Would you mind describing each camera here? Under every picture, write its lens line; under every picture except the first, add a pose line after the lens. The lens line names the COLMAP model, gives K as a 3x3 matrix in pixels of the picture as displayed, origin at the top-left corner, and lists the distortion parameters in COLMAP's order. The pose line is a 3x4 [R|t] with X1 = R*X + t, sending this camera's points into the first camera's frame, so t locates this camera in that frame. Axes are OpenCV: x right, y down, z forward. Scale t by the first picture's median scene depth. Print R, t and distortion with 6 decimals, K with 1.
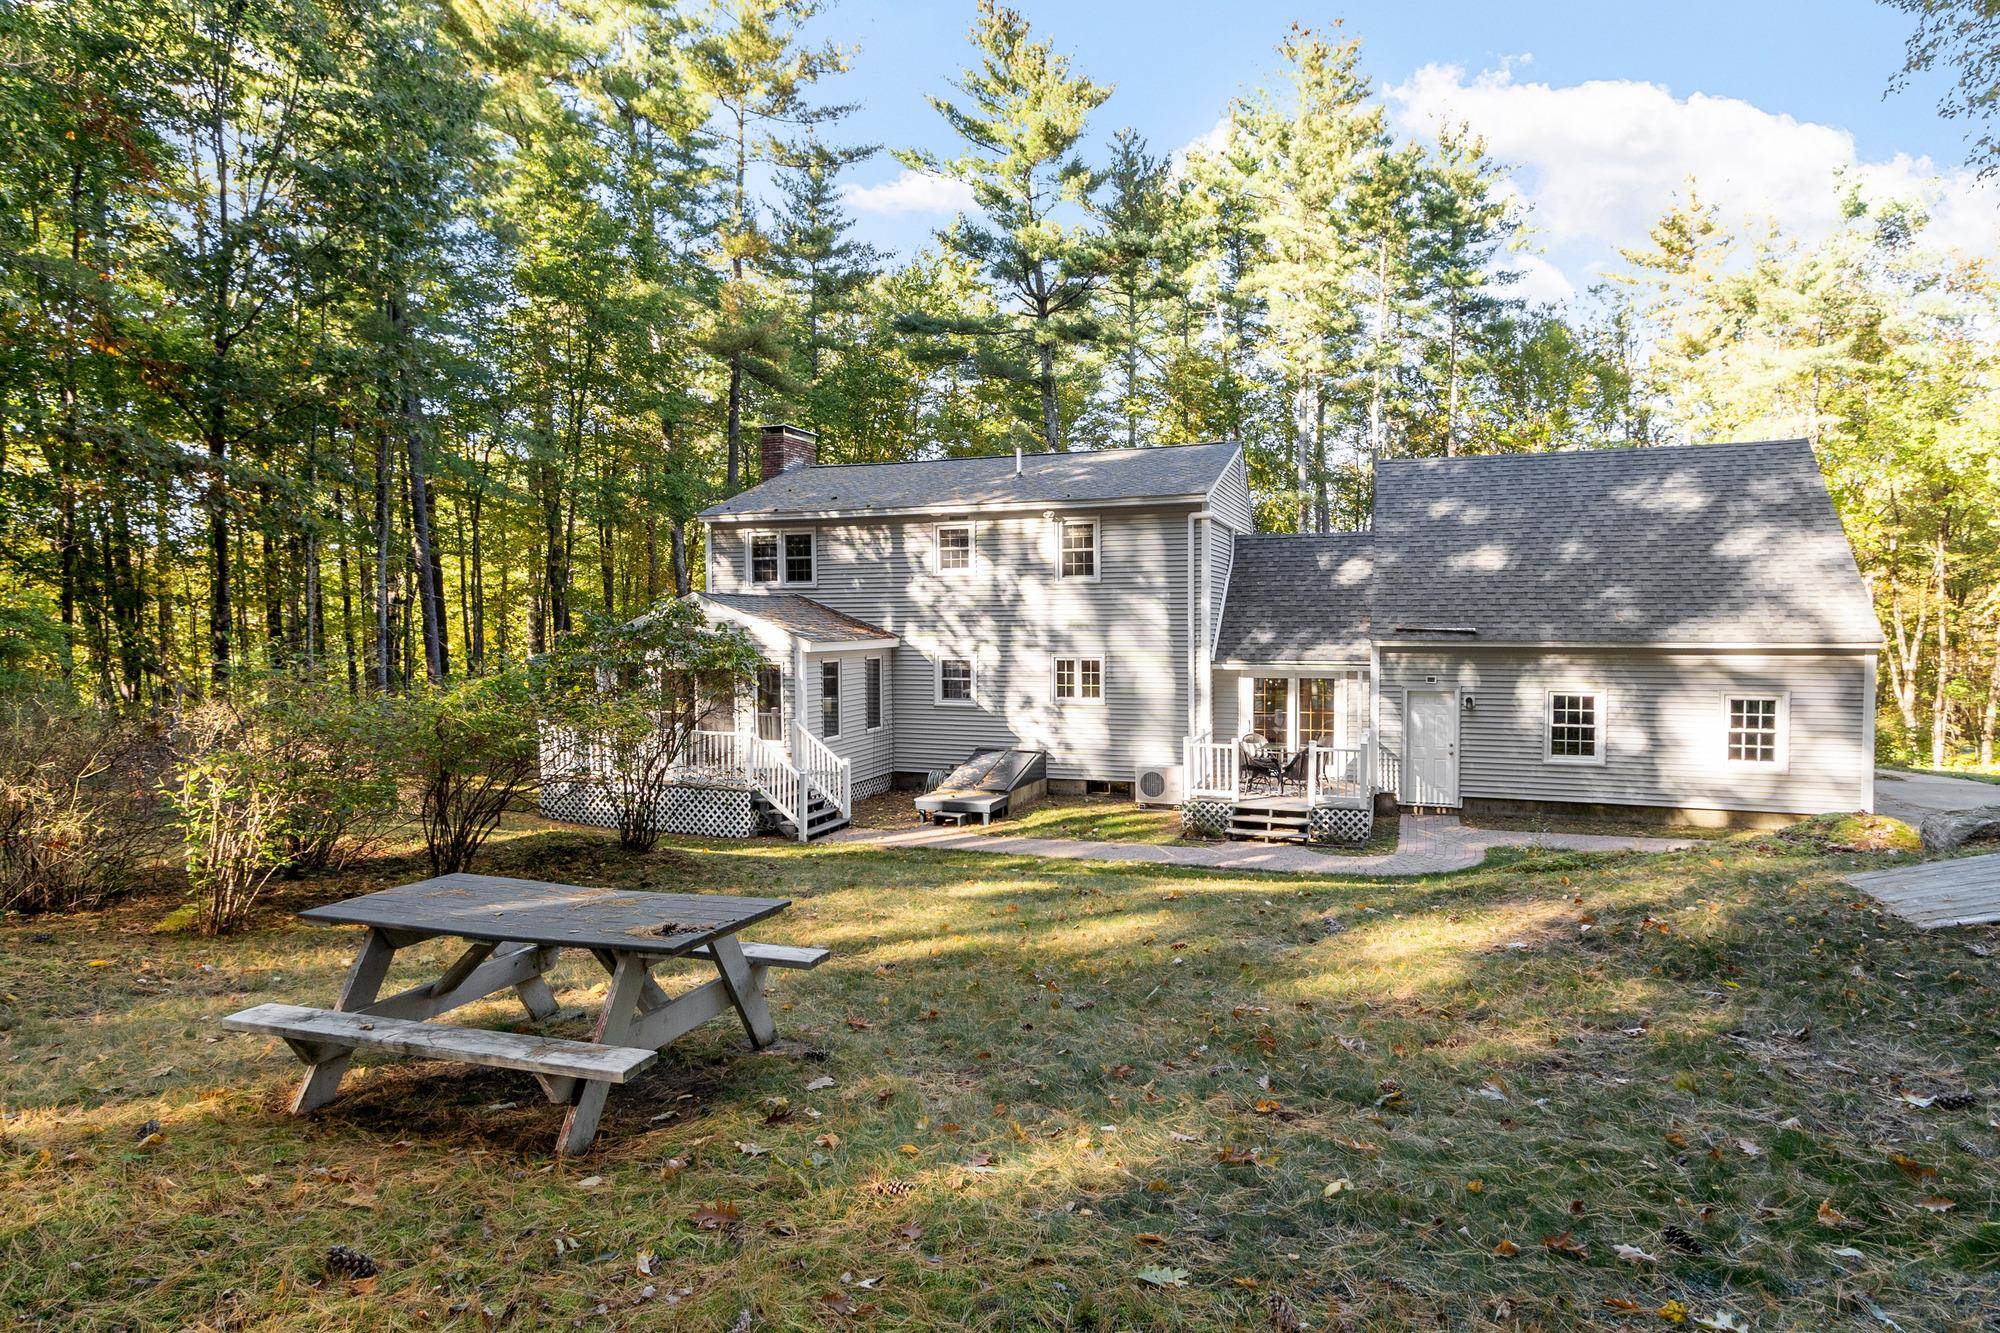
lens RADIAL K [[1079.9, 0, 993.4], [0, 1079.9, 658.8], [0, 0, 1]] dist [-0.000034, 0.000286]
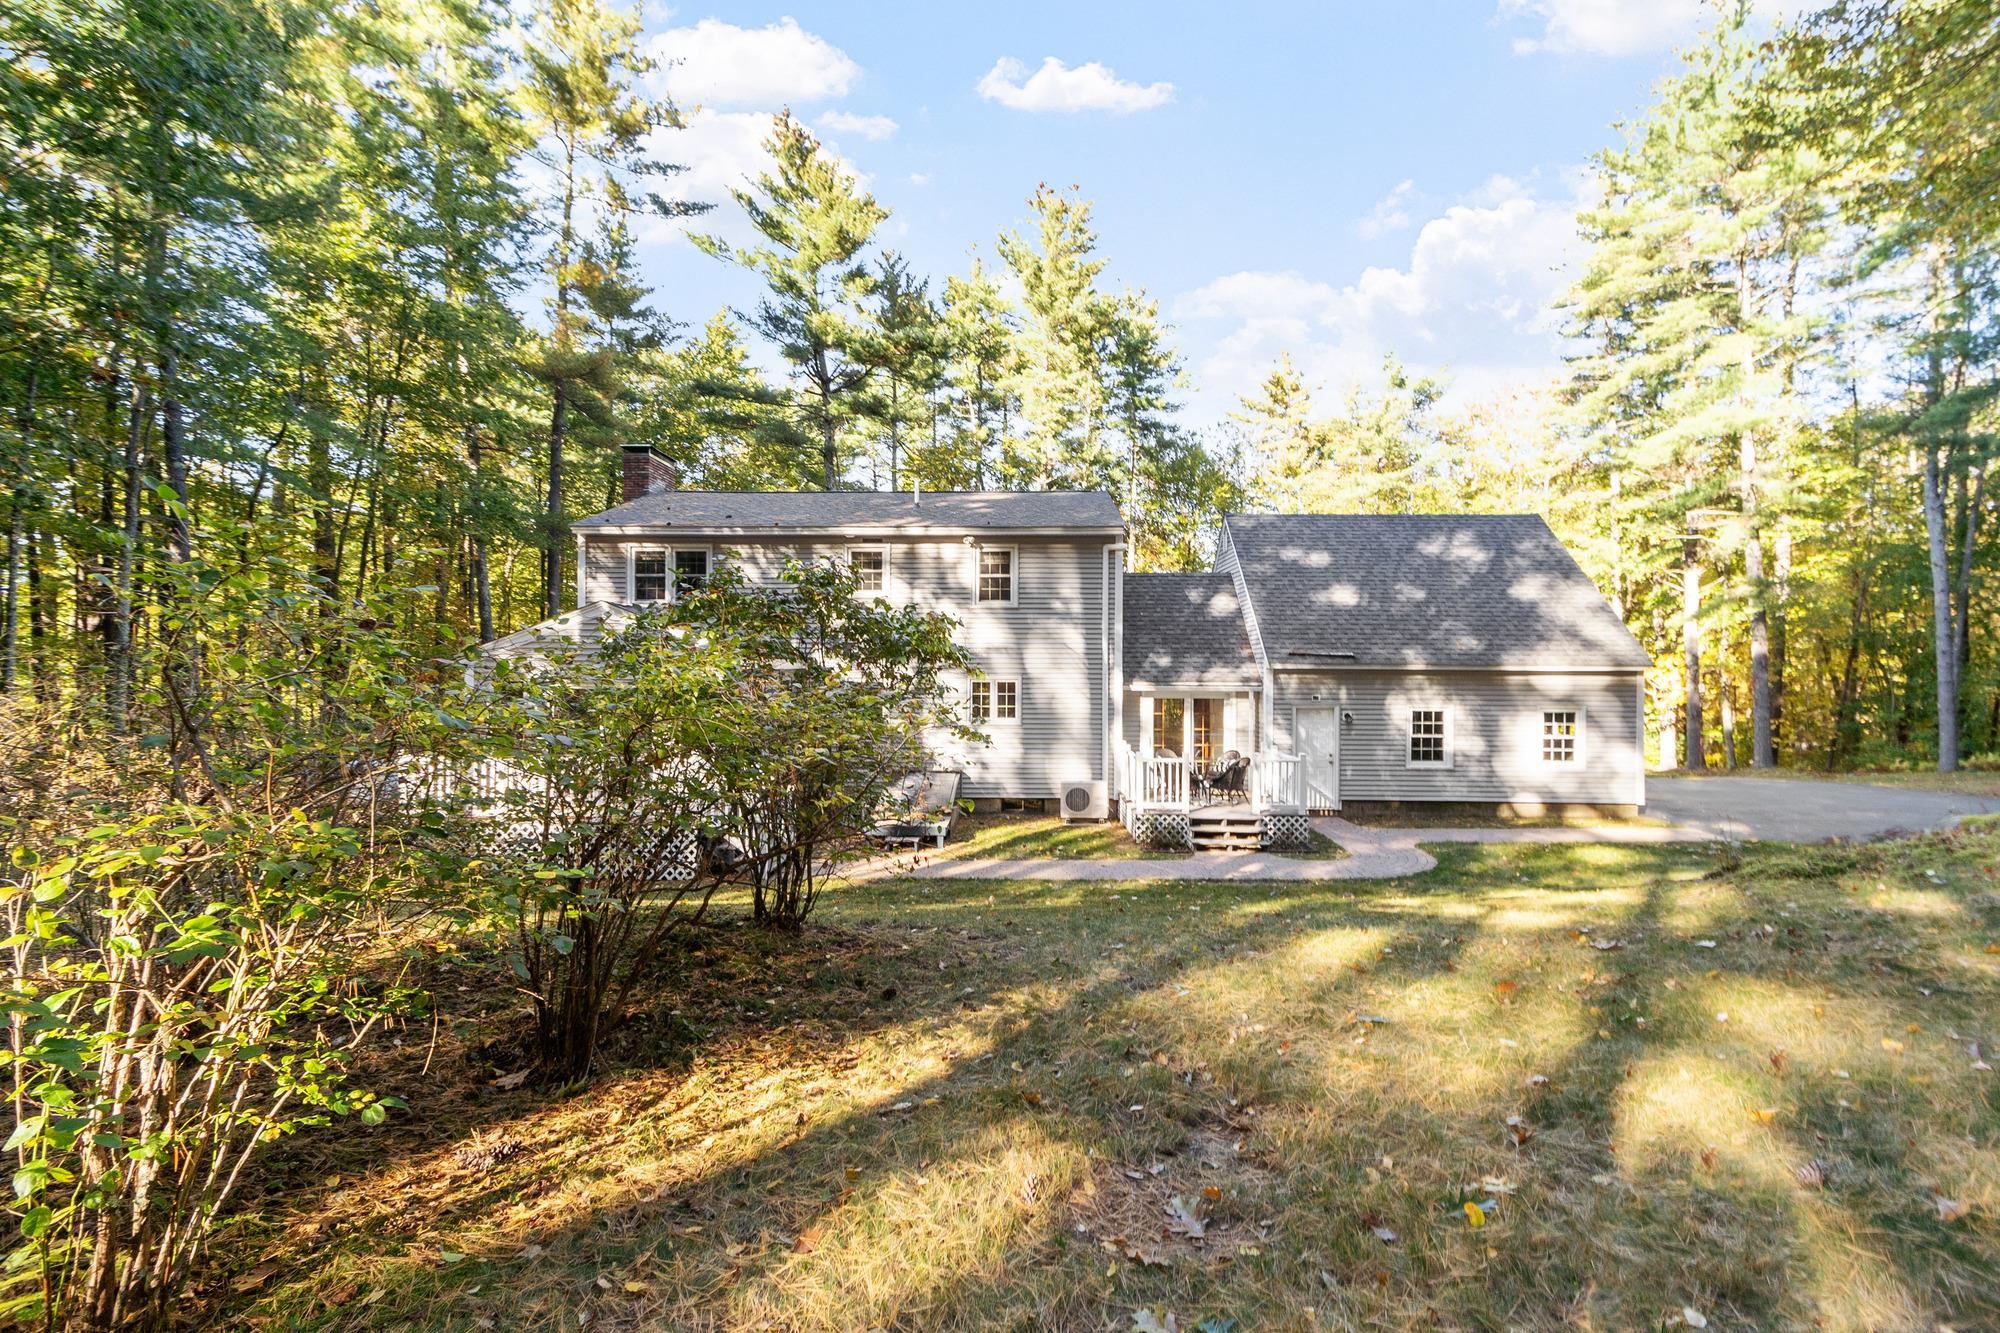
lens RADIAL K [[869.7, 0, 1013.6], [0, 869.7, 667.0], [0, 0, 1]] dist [0.000479, -0.000403]
pose [[0.948738, 0.009393, 0.315924, -0.167413], [0.001818, 0.999380, -0.035174, 0.016408], [-0.316059, 0.033945, 0.948132, 0.202203]]
